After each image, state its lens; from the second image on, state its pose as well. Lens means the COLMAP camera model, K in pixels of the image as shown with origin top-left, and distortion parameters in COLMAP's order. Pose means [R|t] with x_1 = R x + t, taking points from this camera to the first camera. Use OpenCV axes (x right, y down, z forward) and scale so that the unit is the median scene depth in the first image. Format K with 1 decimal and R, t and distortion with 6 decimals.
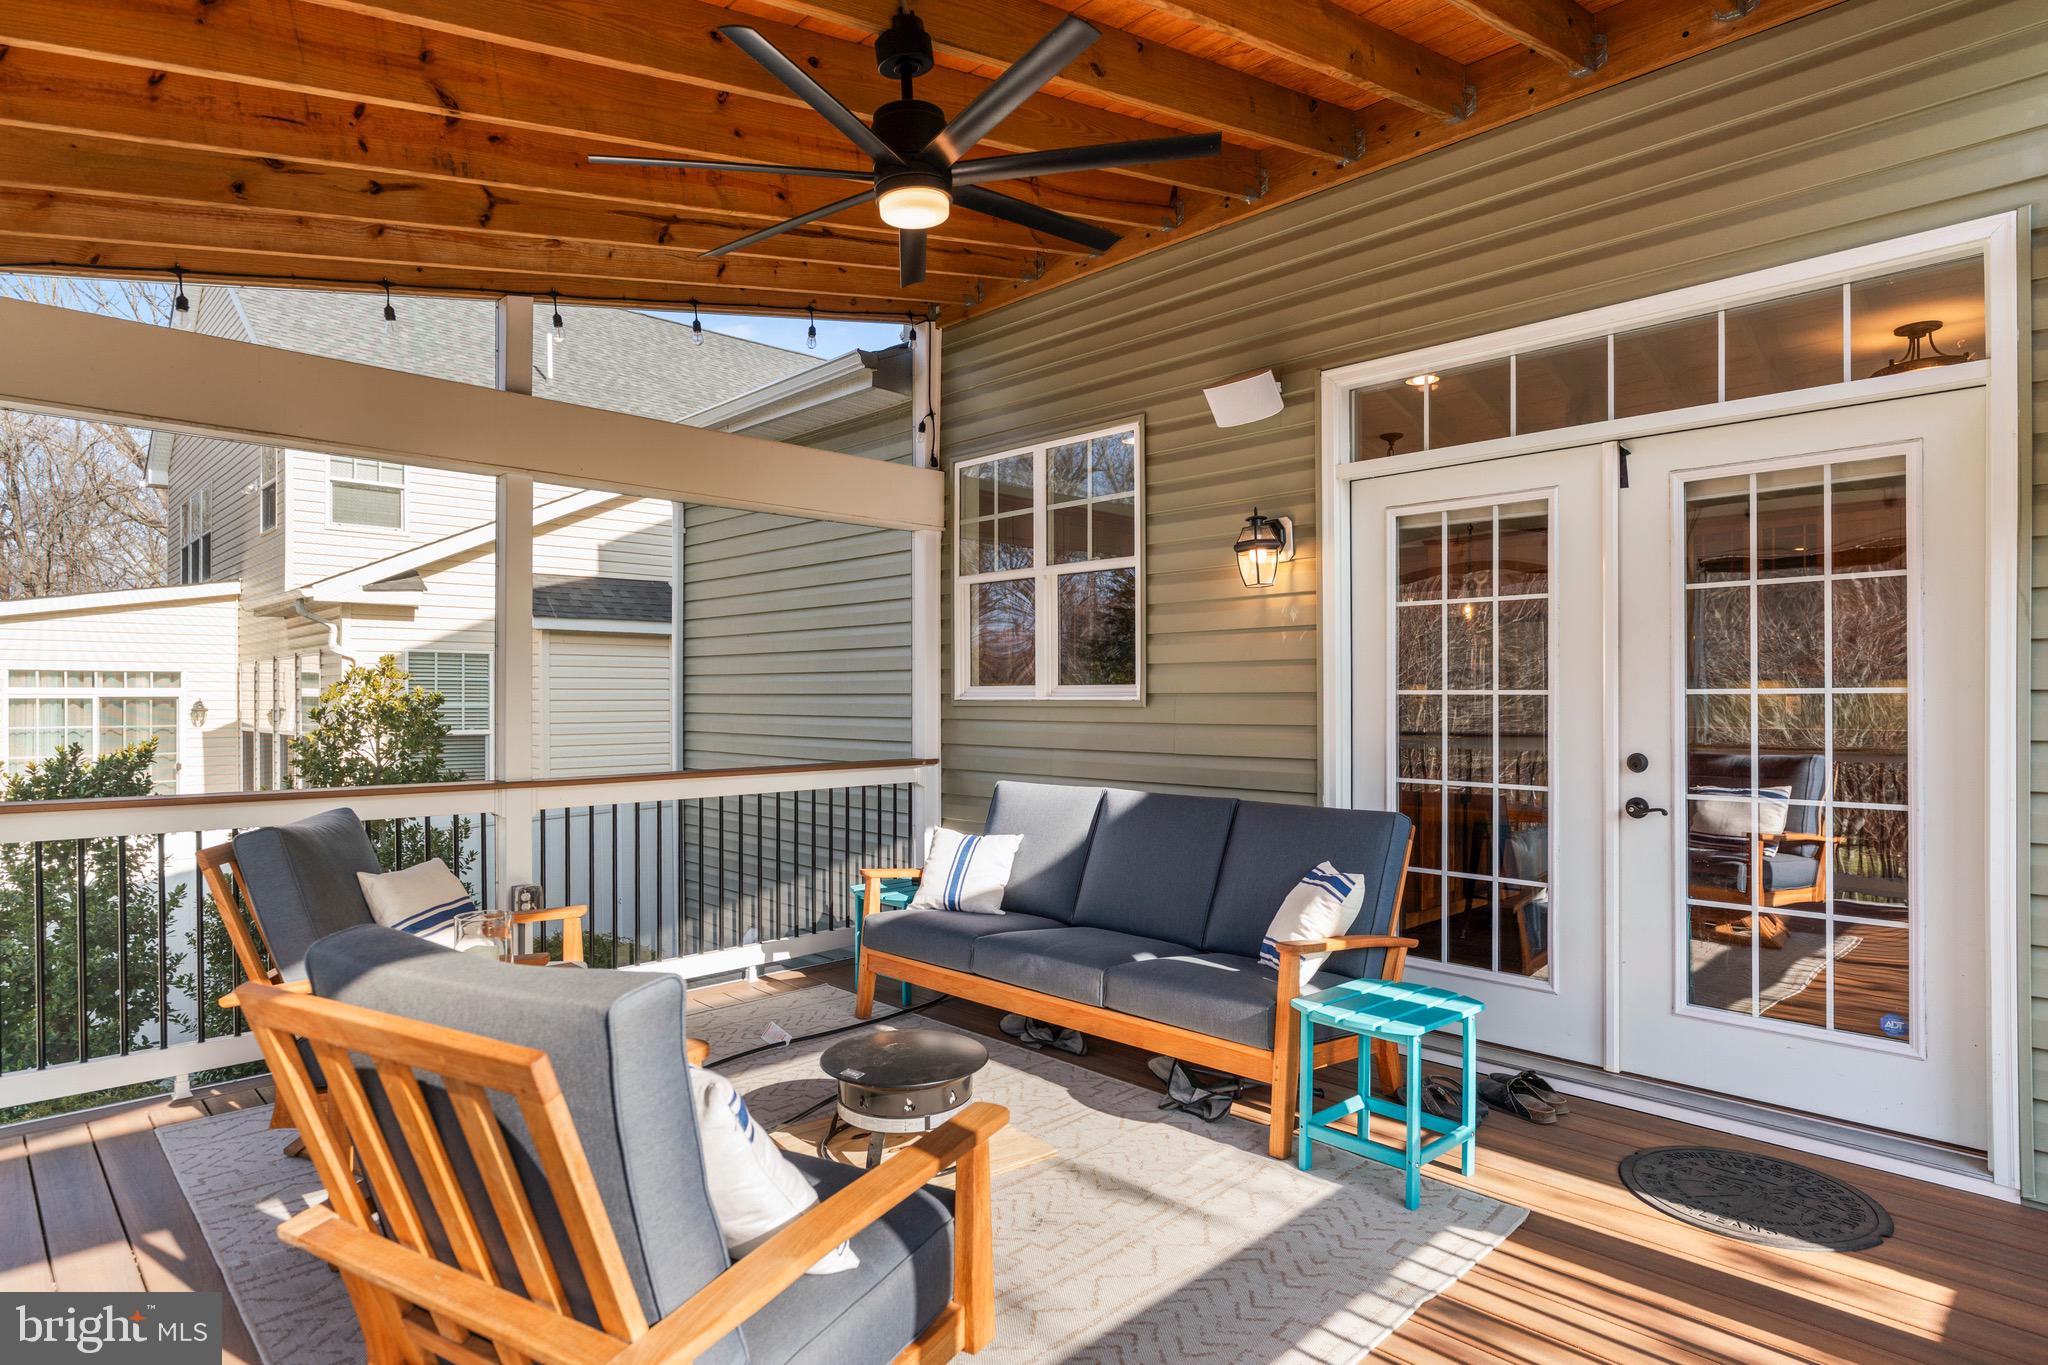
lens RADIAL K [[1093.2, 0, 1017.0], [0, 1093.2, 696.8], [0, 0, 1]] dist [-0.010740, 0.001591]
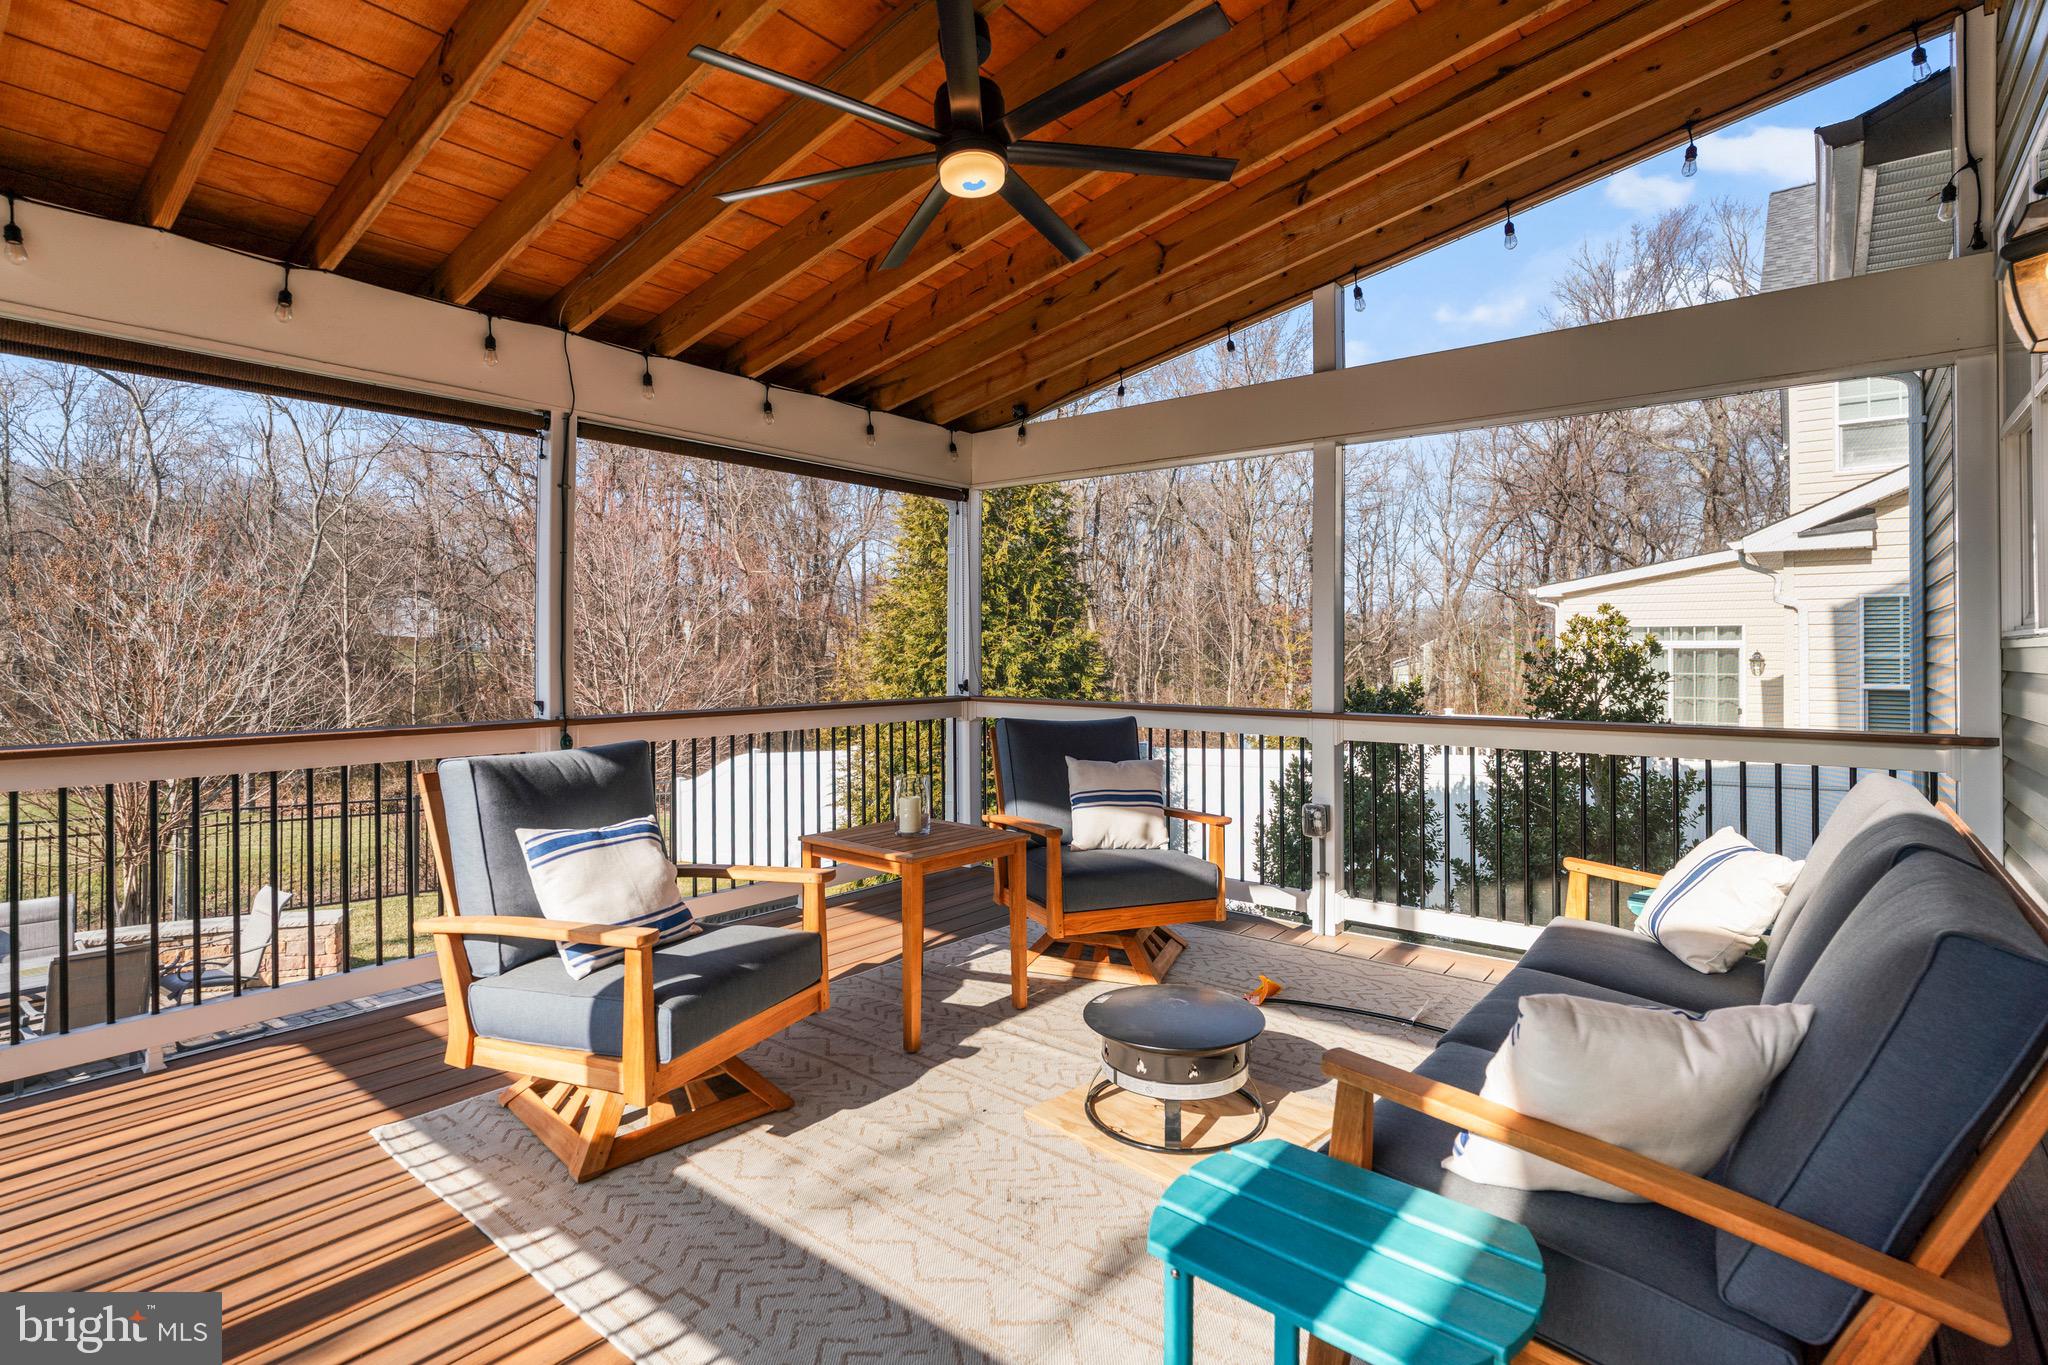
lens RADIAL K [[1003.7, 0, 1031.8], [0, 1003.7, 642.9], [0, 0, 1]] dist [-0.010540, 0.003986]
pose [[0.122774, -0.008327, -0.992400, 0.552238], [-0.000459, 0.999964, -0.008447, 0.013413], [0.992435, 0.001493, 0.122766, 0.579497]]
